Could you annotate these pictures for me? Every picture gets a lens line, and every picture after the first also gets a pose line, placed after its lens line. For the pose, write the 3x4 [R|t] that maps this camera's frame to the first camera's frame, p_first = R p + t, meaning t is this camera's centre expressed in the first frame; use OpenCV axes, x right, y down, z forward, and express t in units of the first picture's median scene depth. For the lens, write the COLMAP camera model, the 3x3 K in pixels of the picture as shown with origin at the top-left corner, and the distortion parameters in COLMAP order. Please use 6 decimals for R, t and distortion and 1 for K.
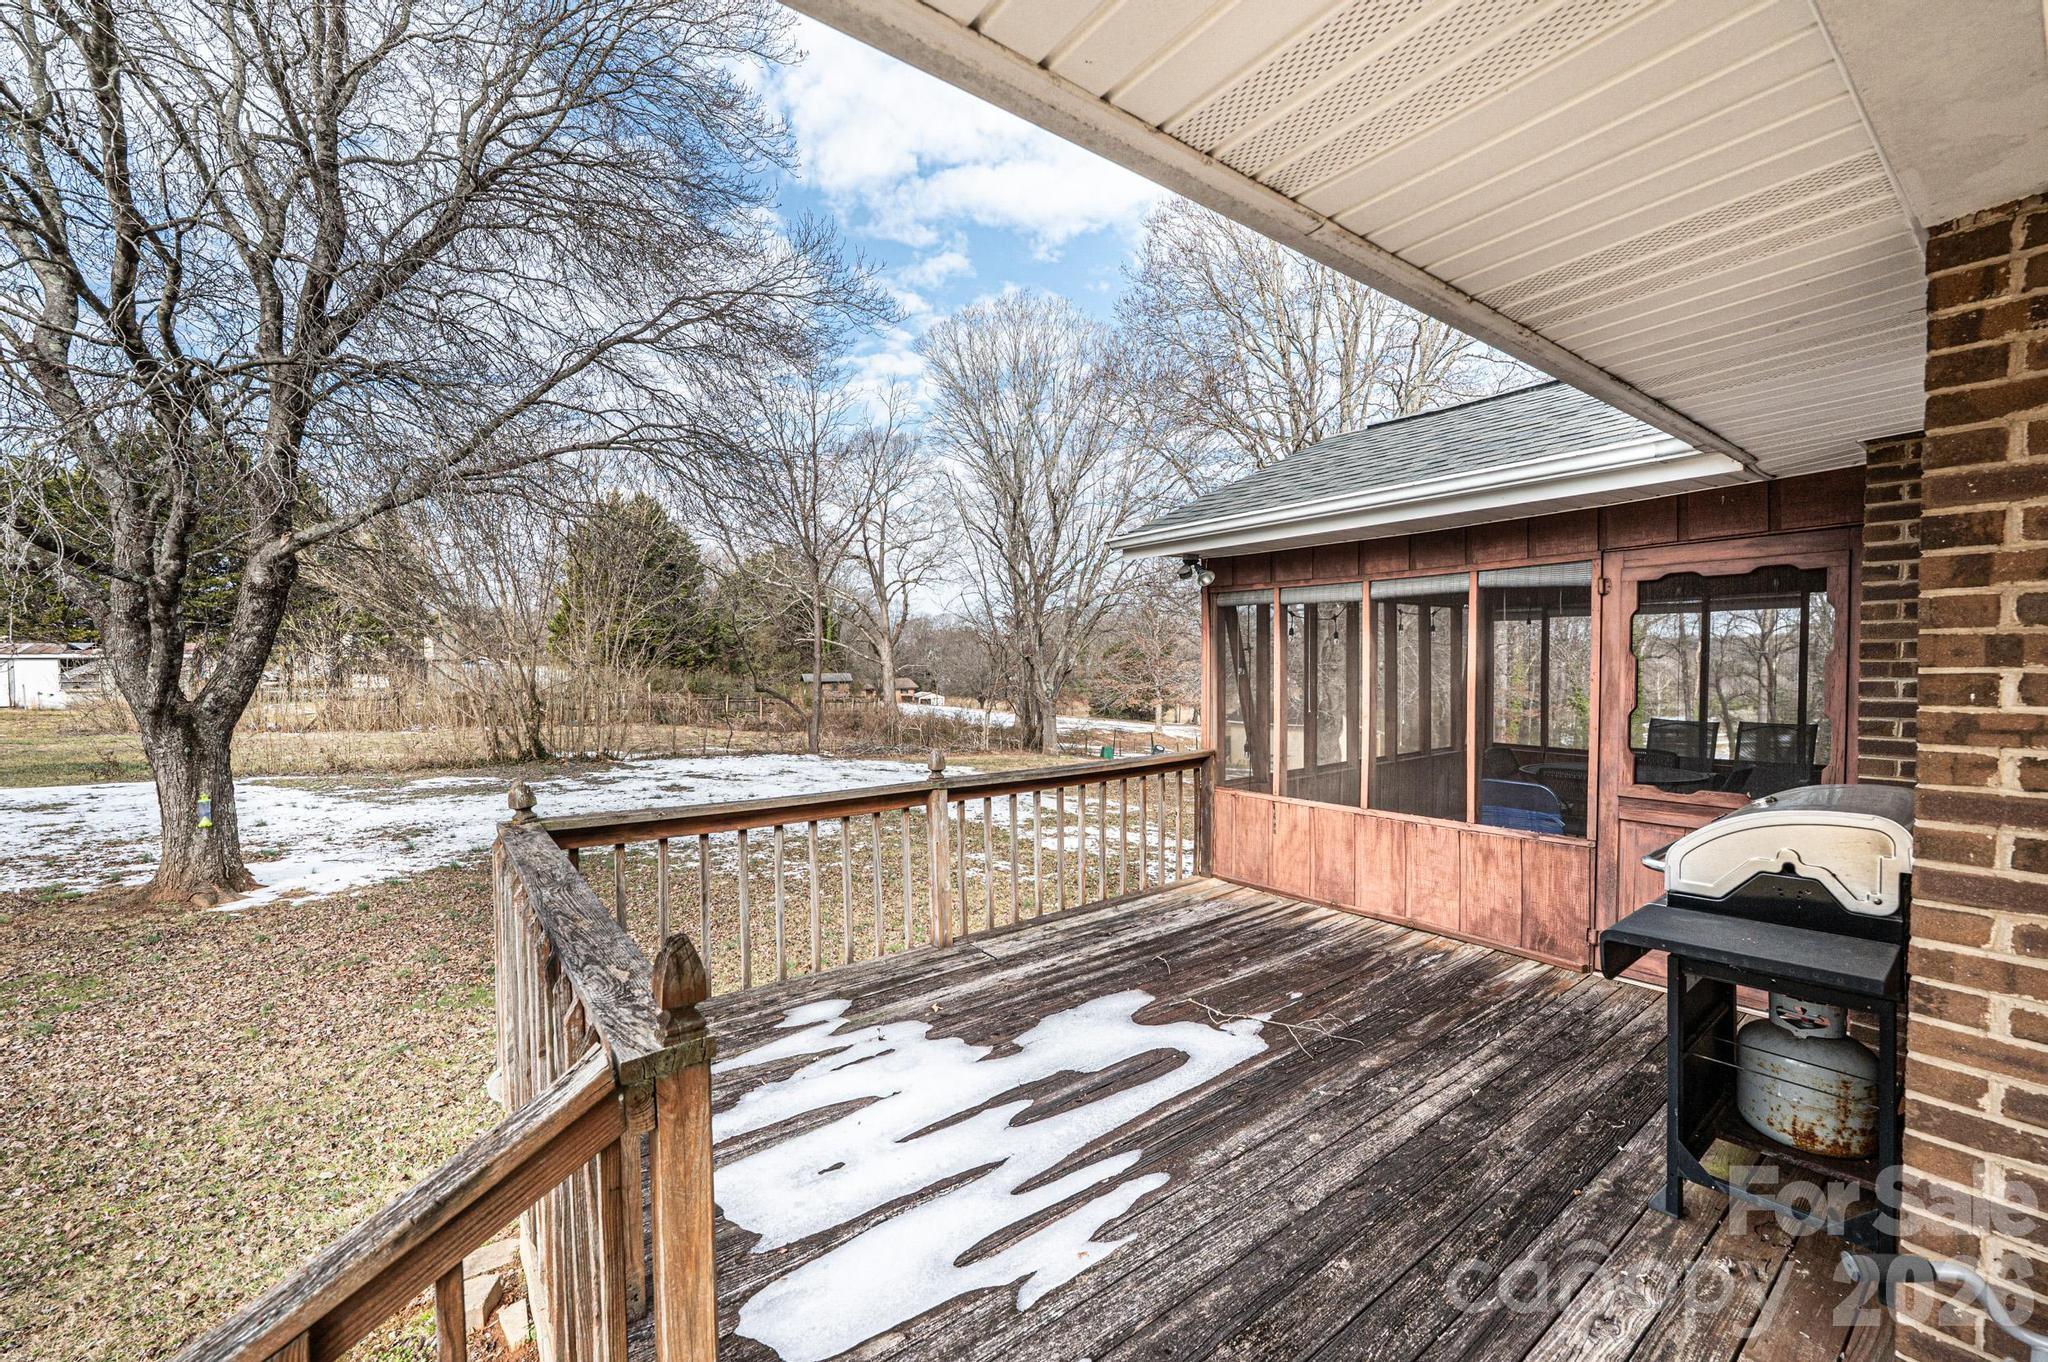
lens RADIAL K [[811.4, 0, 1025.8], [0, 811.4, 685.3], [0, 0, 1]] dist [0.000073, -0.000002]
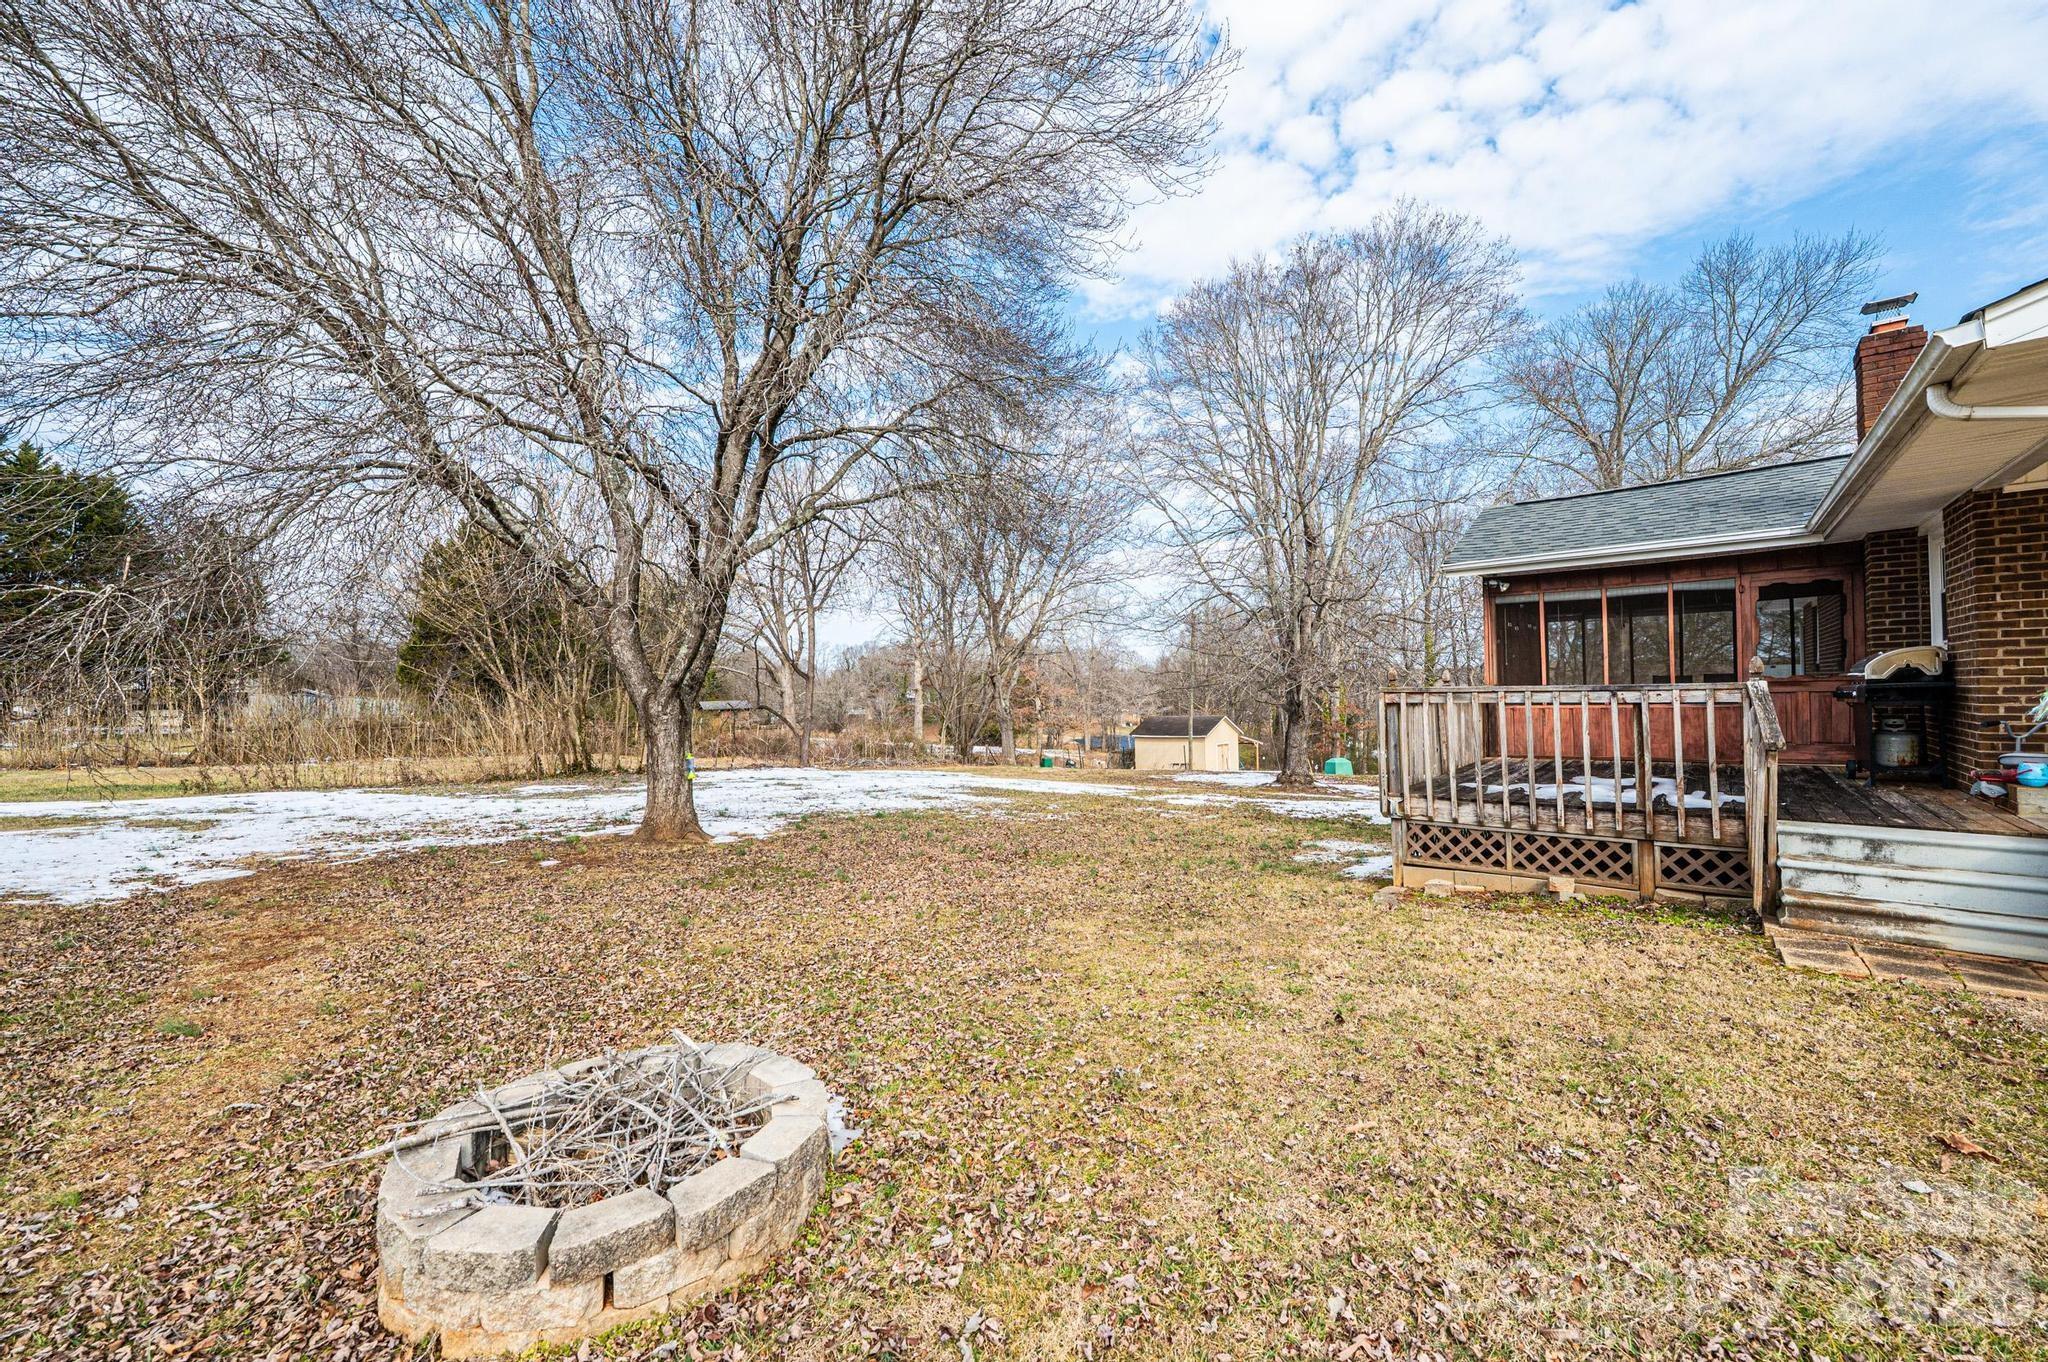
lens RADIAL K [[811.4, 0, 1023.1], [0, 811.4, 684.6], [0, 0, 1]] dist [0.000073, -0.000002]
pose [[0.977688, -0.006583, 0.209957, -4.806113], [0.016096, 0.998918, -0.043633, 0.576217], [-0.209442, 0.046039, 0.976737, -2.135636]]
